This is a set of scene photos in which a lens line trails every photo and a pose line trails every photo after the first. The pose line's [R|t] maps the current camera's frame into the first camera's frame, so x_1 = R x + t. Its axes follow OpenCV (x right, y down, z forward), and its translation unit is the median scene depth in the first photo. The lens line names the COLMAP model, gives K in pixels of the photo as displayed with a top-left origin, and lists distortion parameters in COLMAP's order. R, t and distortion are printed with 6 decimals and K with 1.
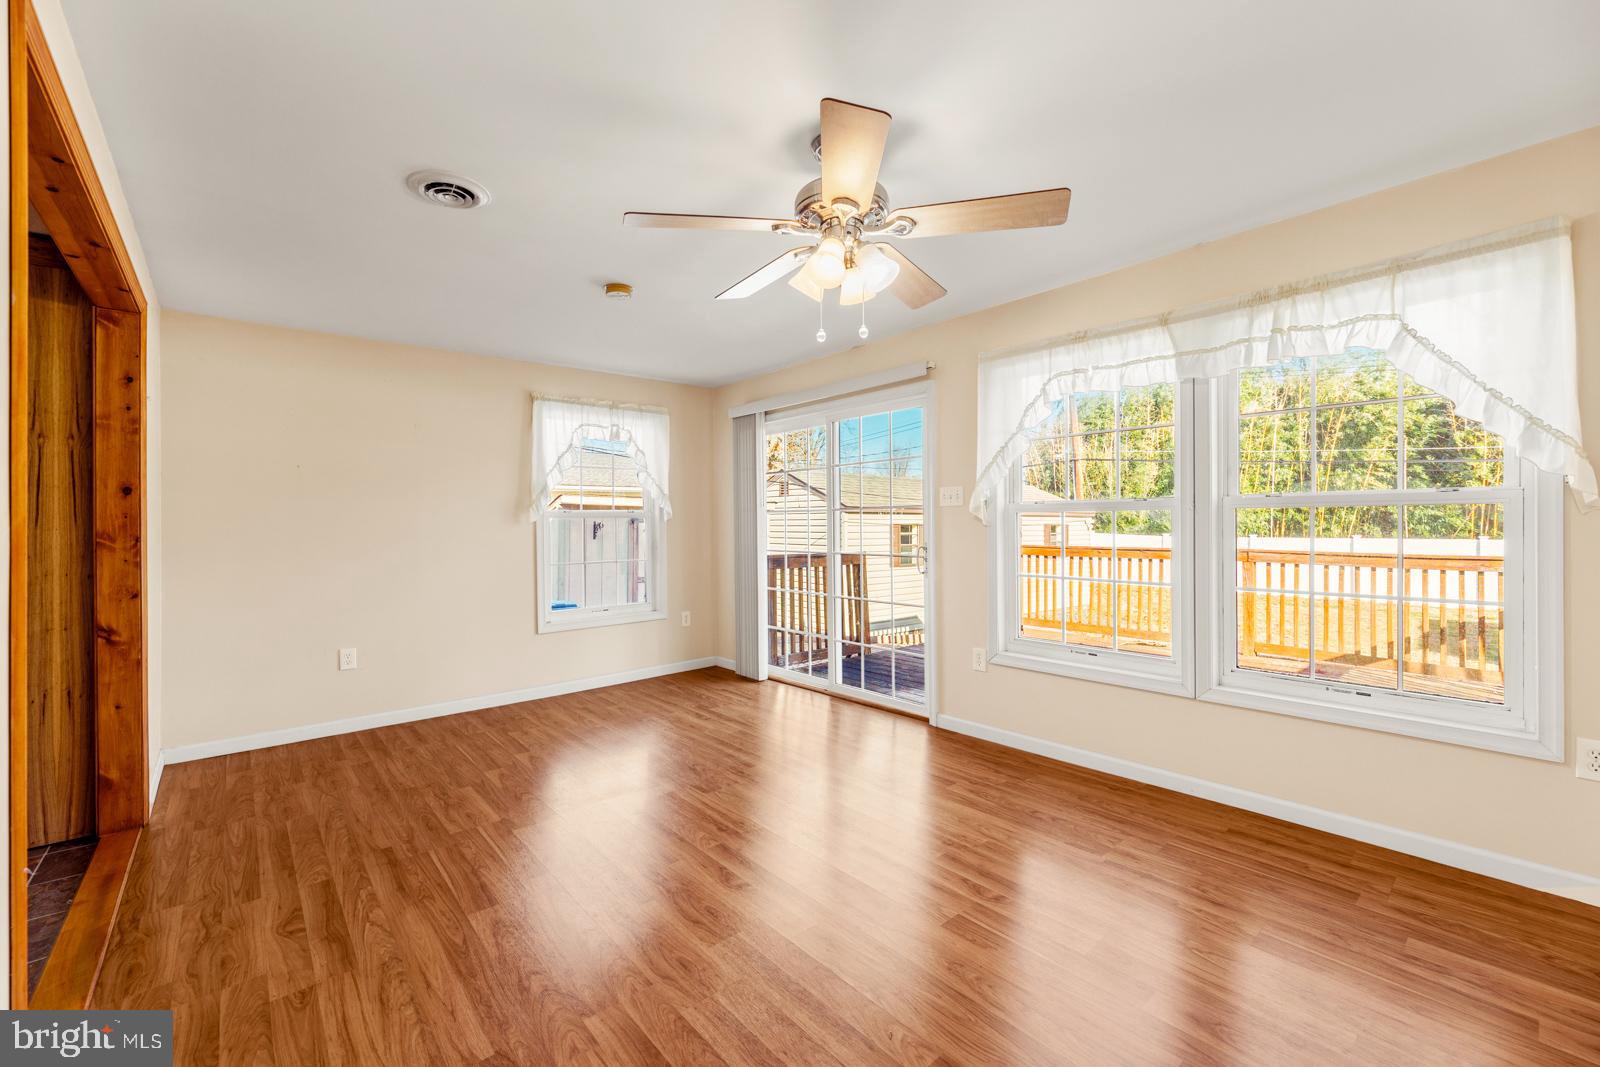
lens RADIAL K [[652.6, 0, 799.1], [0, 652.6, 519.0], [0, 0, 1]] dist [-0.004204, -0.000100]
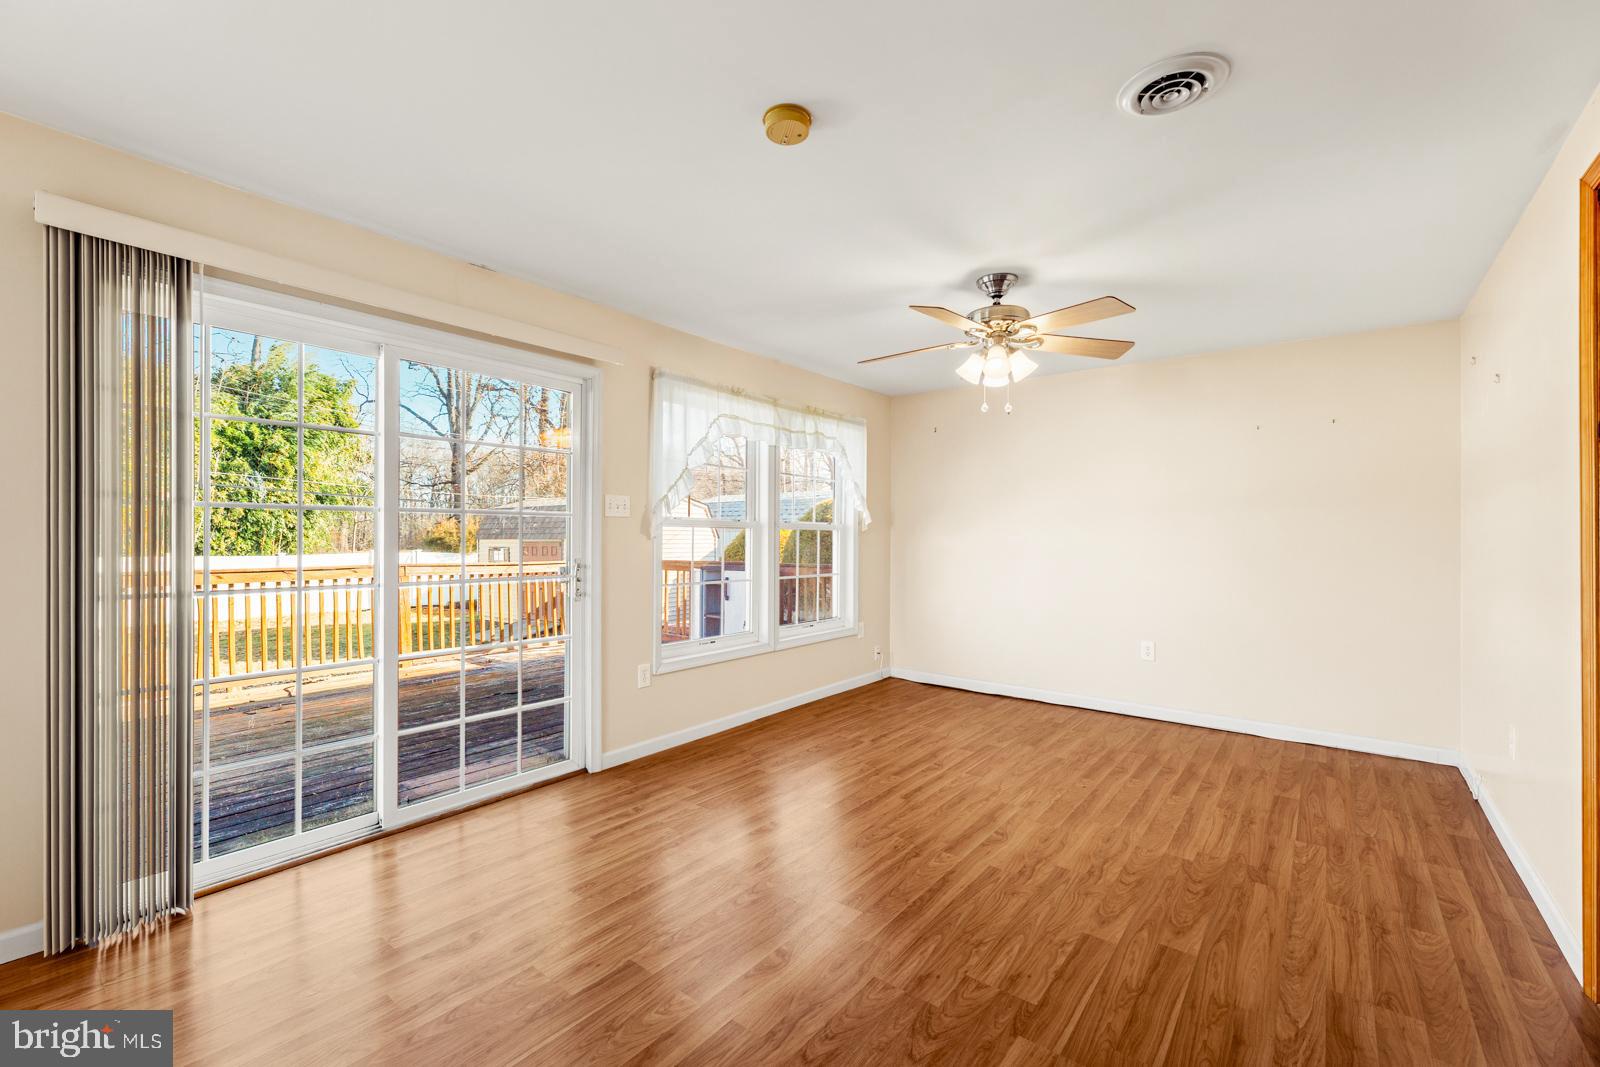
lens RADIAL K [[652.6, 0, 801.6], [0, 652.6, 525.6], [0, 0, 1]] dist [-0.004204, -0.000100]
pose [[-0.174063, 0.027082, 0.984362, -1.142115], [-0.006330, 0.999570, -0.028620, 0.027688], [-0.984714, -0.011213, -0.173816, 1.469816]]
